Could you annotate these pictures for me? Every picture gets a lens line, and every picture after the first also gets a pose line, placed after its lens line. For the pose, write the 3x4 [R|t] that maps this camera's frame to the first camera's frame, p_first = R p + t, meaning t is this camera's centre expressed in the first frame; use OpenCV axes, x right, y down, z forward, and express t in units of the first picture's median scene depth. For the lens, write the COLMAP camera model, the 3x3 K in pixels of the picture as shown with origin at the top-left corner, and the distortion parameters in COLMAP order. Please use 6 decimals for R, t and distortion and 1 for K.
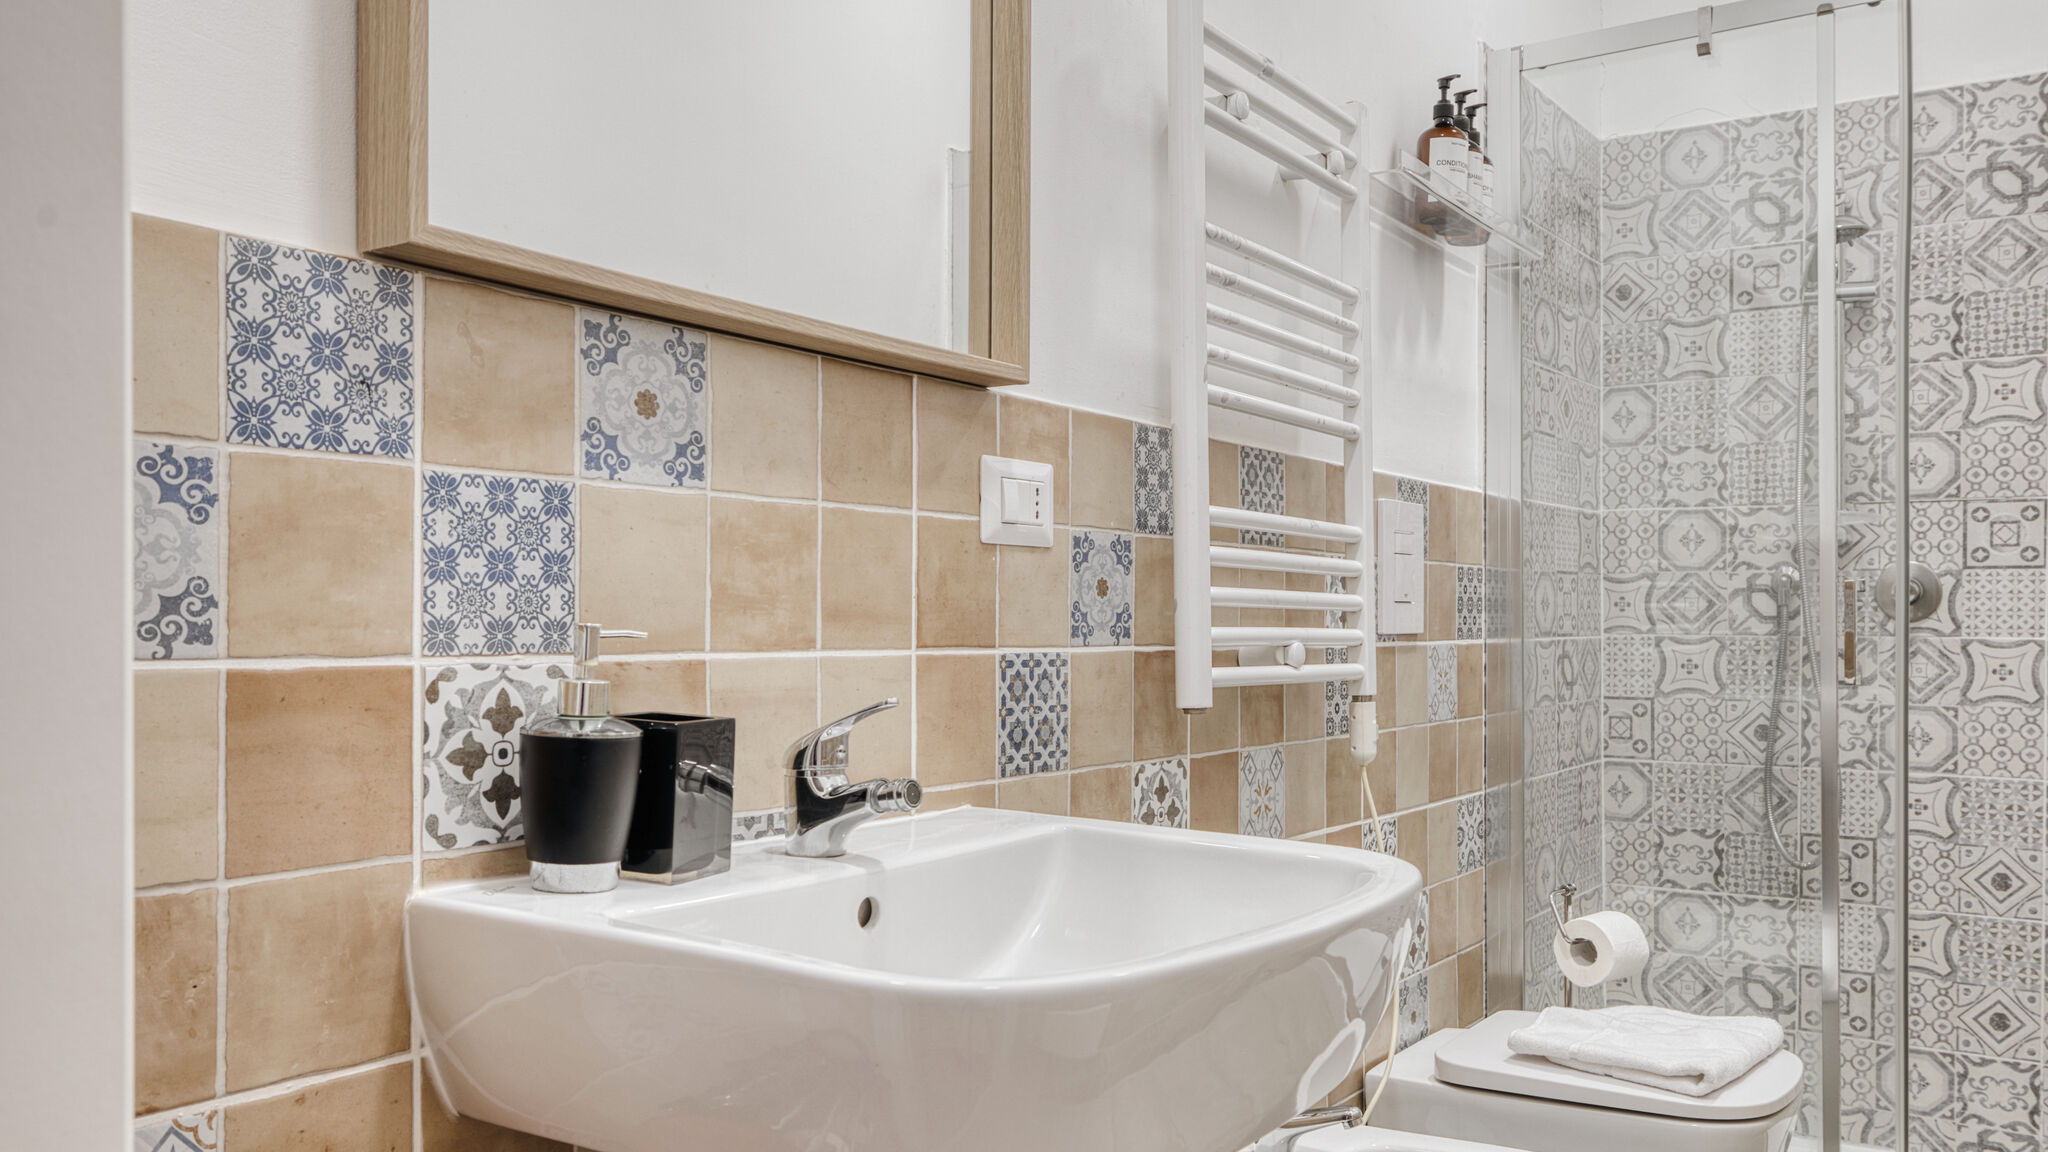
lens RADIAL K [[1628.9, 0, 1047.1], [0, 1628.9, 631.0], [0, 0, 1]] dist [0.003676, -0.002478]
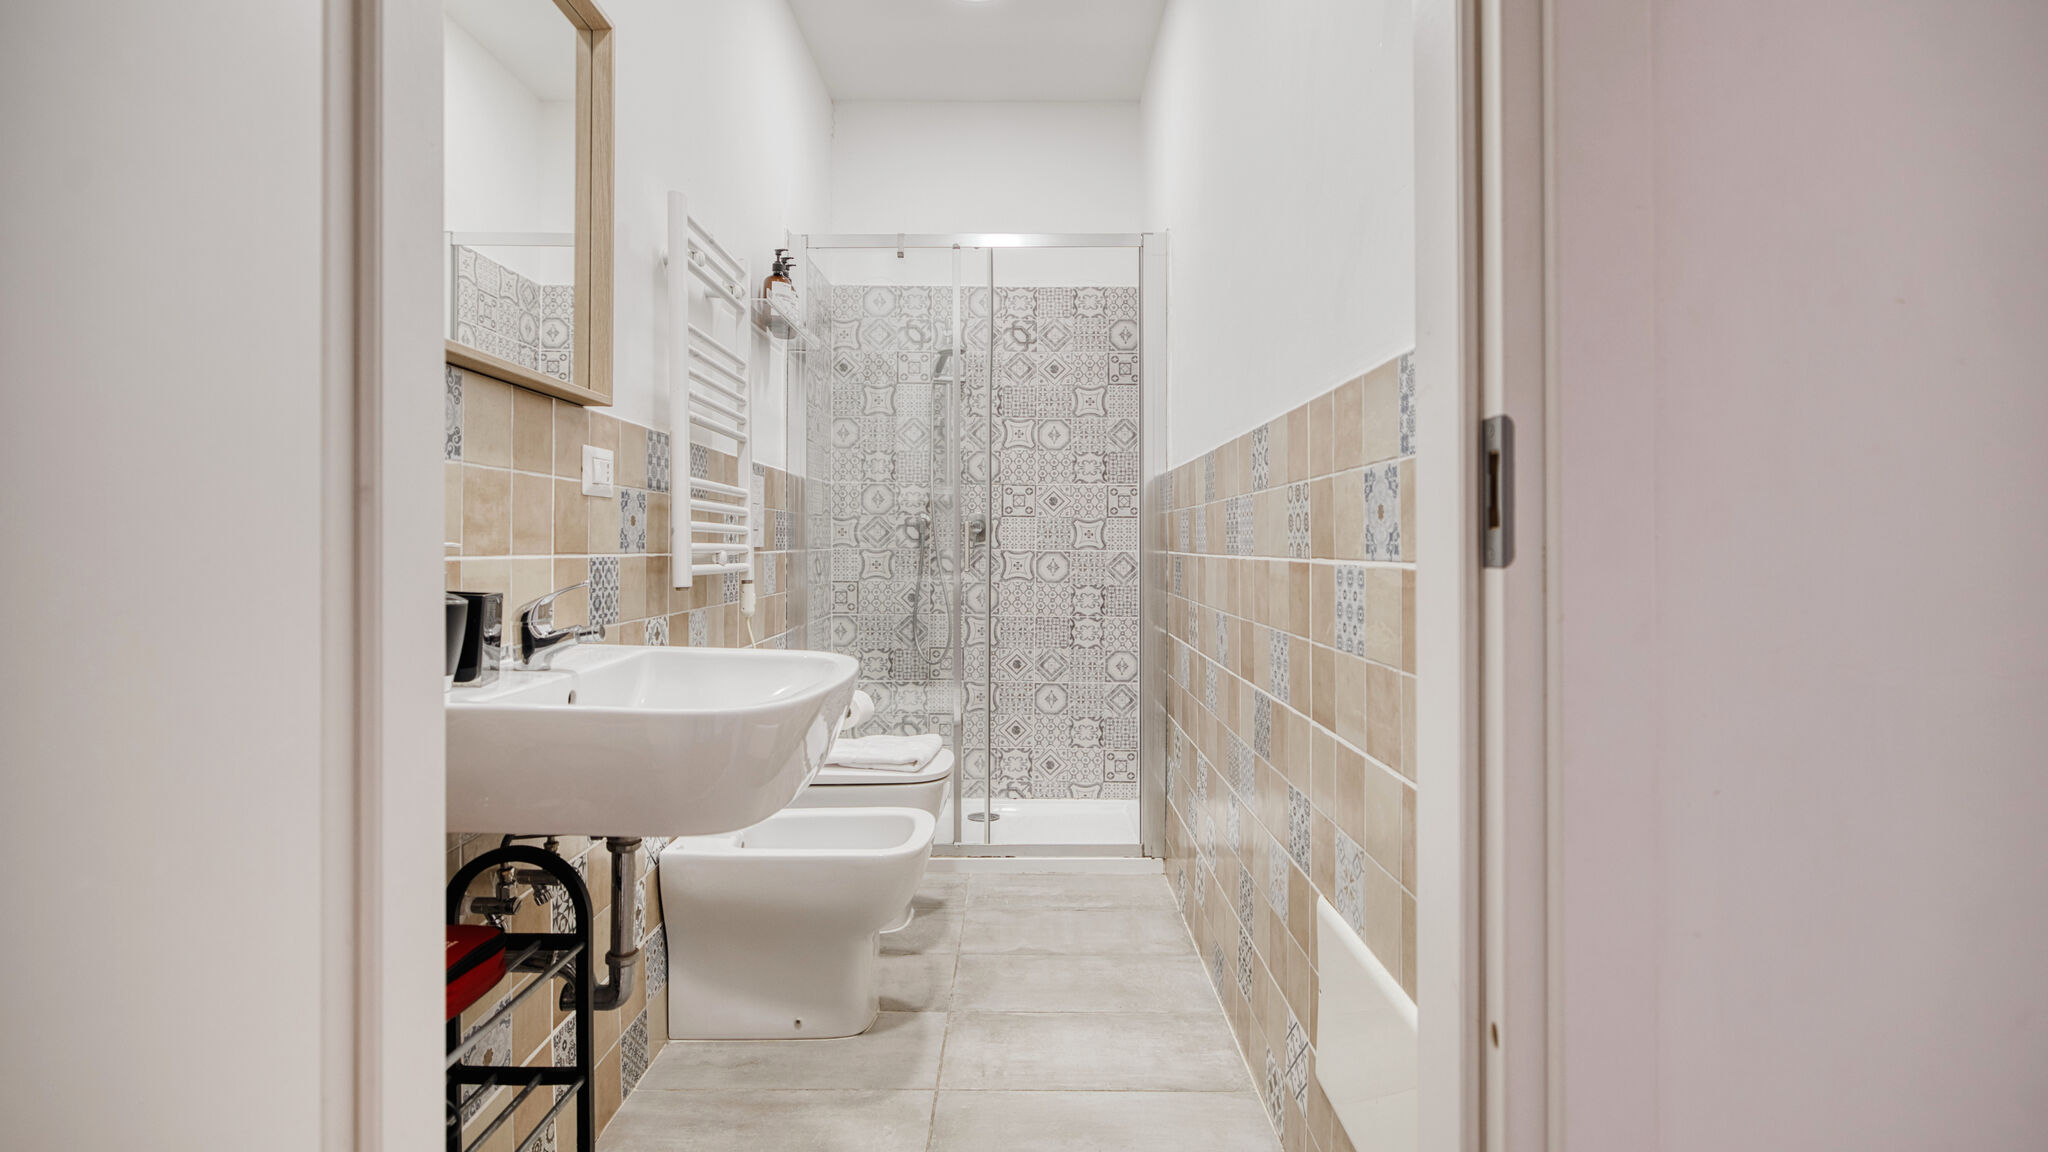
lens RADIAL K [[974.6, 0, 1009.3], [0, 974.6, 545.1], [0, 0, 1]] dist [-0.003003, 0.001493]
pose [[0.844015, 0.002095, 0.536315, -0.147218], [-0.001186, 0.999997, -0.002041, 0.001471], [-0.536318, 0.001087, 0.844015, -0.093814]]
